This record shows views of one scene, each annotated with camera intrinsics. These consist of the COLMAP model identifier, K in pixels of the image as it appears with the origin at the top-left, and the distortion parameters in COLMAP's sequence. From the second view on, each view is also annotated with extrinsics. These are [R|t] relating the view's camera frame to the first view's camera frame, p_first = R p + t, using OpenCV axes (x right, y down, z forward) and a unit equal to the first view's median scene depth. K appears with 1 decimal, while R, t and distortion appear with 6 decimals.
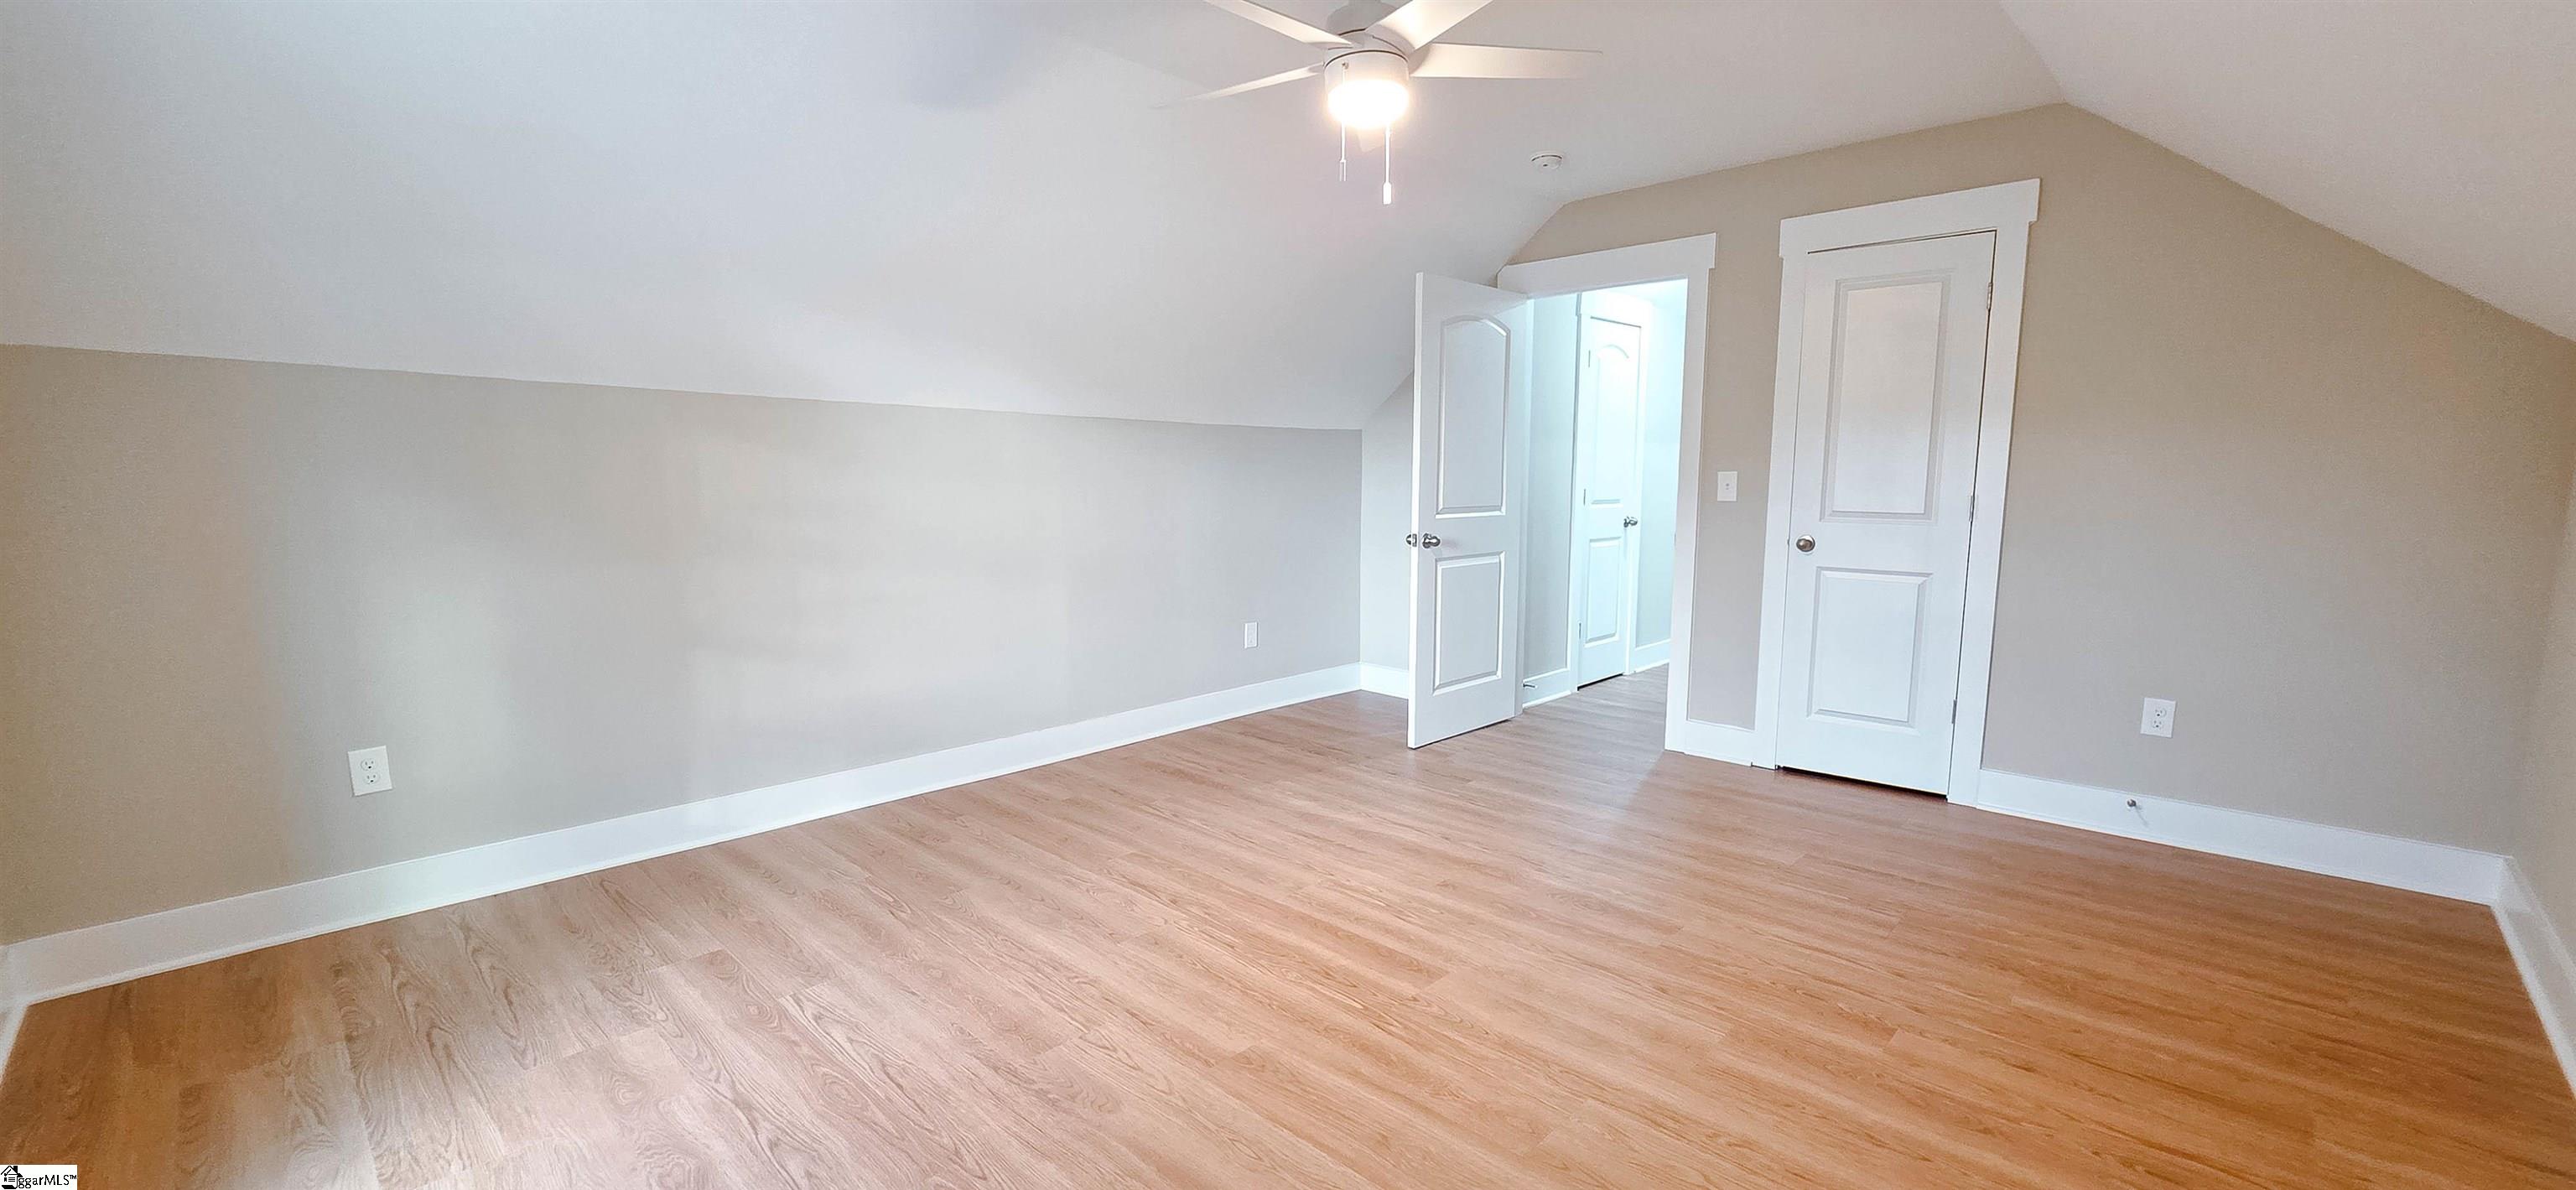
lens RADIAL K [[1035.8, 0, 1288.0], [0, 1035.8, 595.0], [0, 0, 1]] dist [0.002721, 0.000174]
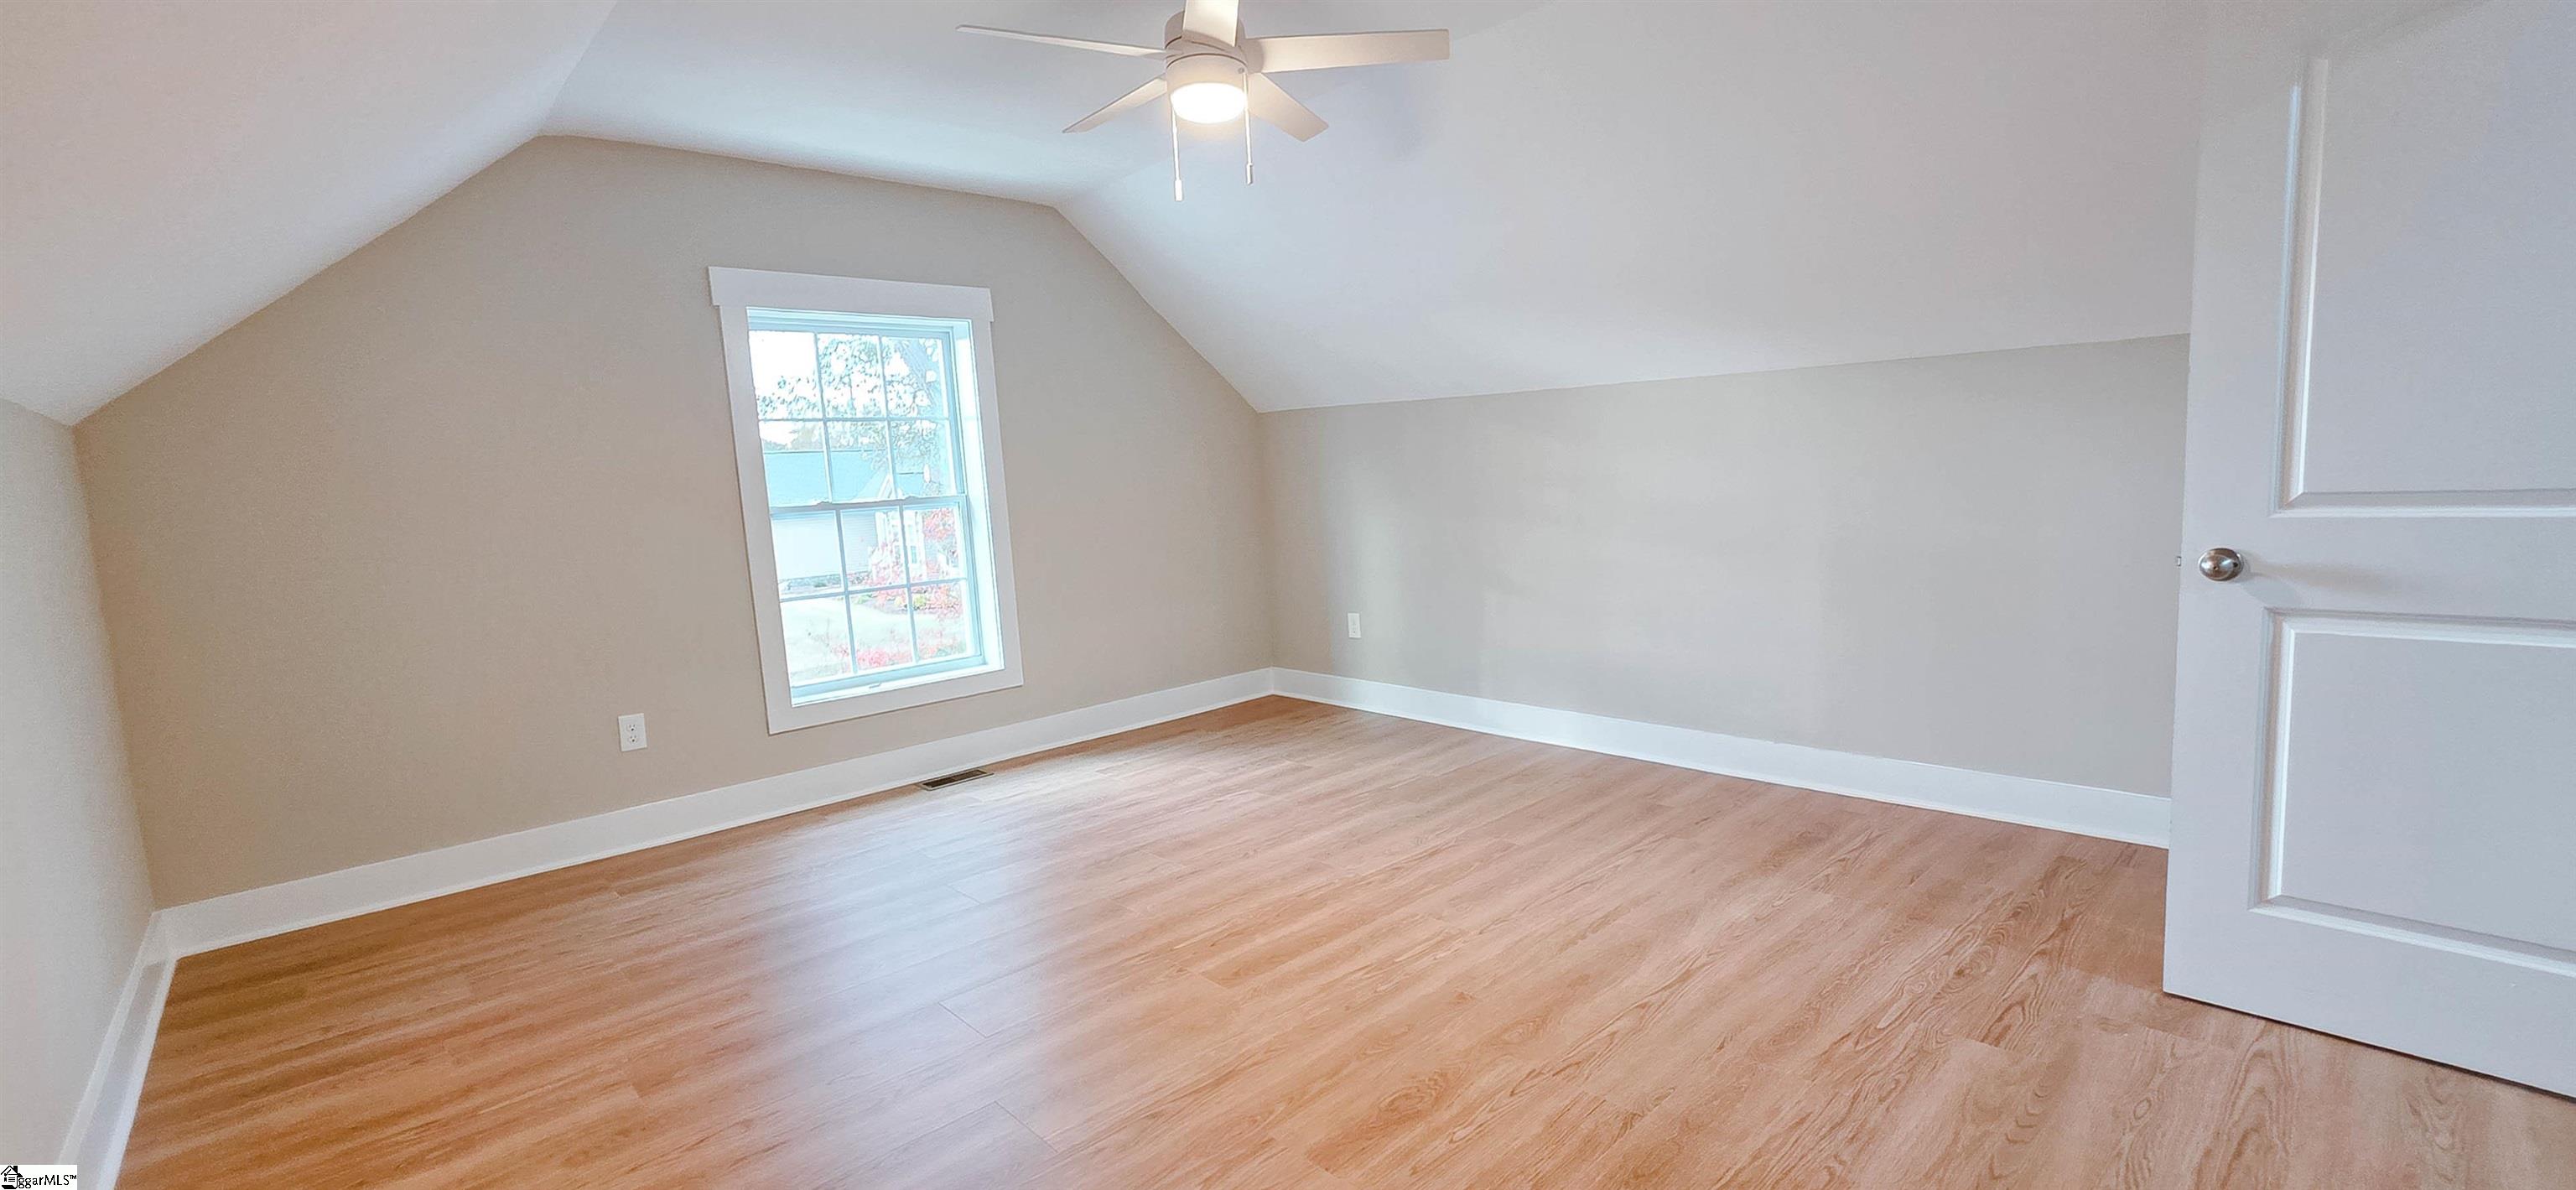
lens RADIAL K [[1035.8, 0, 1288.0], [0, 1035.8, 595.0], [0, 0, 1]] dist [0.002721, 0.000174]
pose [[-0.033156, 0.119817, -0.992242, 0.707395], [-0.074287, 0.989746, 0.121998, -0.075258], [0.996686, 0.077755, -0.023915, 0.707987]]
